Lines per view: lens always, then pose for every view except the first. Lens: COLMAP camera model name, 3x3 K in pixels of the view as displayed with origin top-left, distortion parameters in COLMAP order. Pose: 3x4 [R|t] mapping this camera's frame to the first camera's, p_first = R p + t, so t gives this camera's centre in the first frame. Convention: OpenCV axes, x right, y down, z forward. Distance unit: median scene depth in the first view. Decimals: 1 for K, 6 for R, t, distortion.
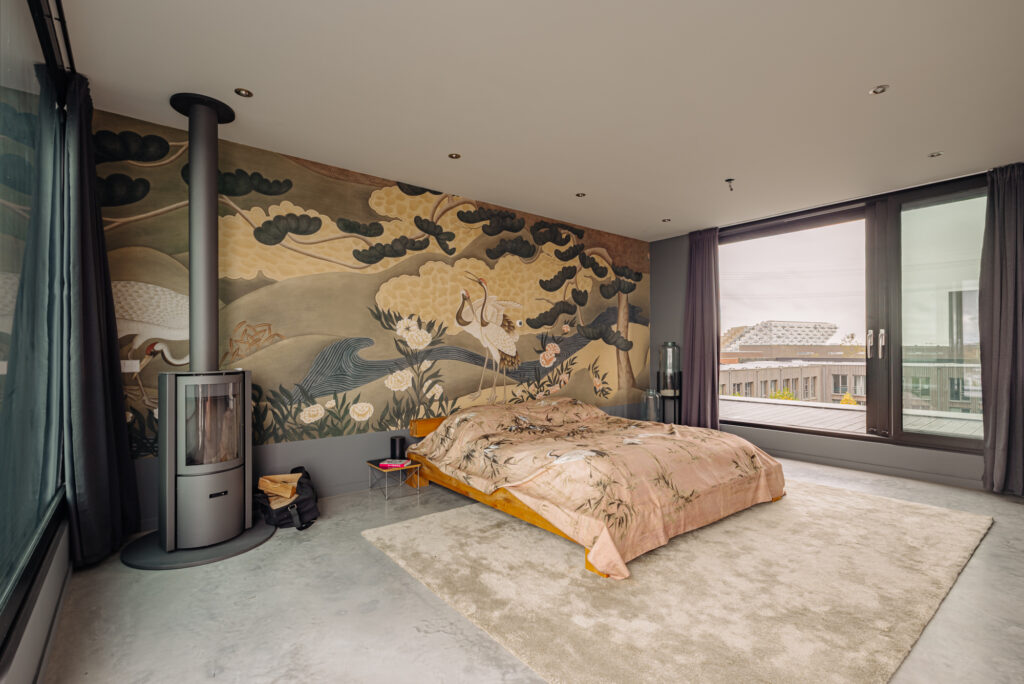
lens RADIAL K [[470.4, 0, 513.9], [0, 470.4, 350.3], [0, 0, 1]] dist [0.000531, 0.000159]
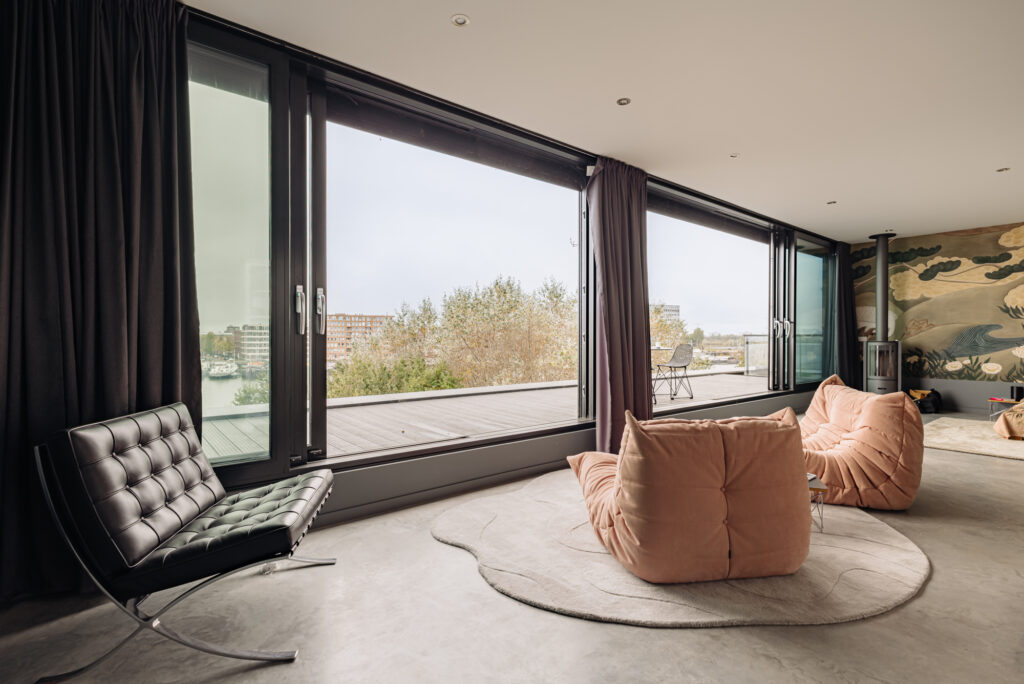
lens RADIAL K [[484.9, 0, 512.0], [0, 484.9, 342.0], [0, 0, 1]] dist [0.003095, 0.001141]
pose [[0.014369, 0.006042, -0.999879, 1.485644], [0.001397, 0.999981, 0.006062, 0.024914], [0.999896, -0.001484, 0.014360, -0.788608]]
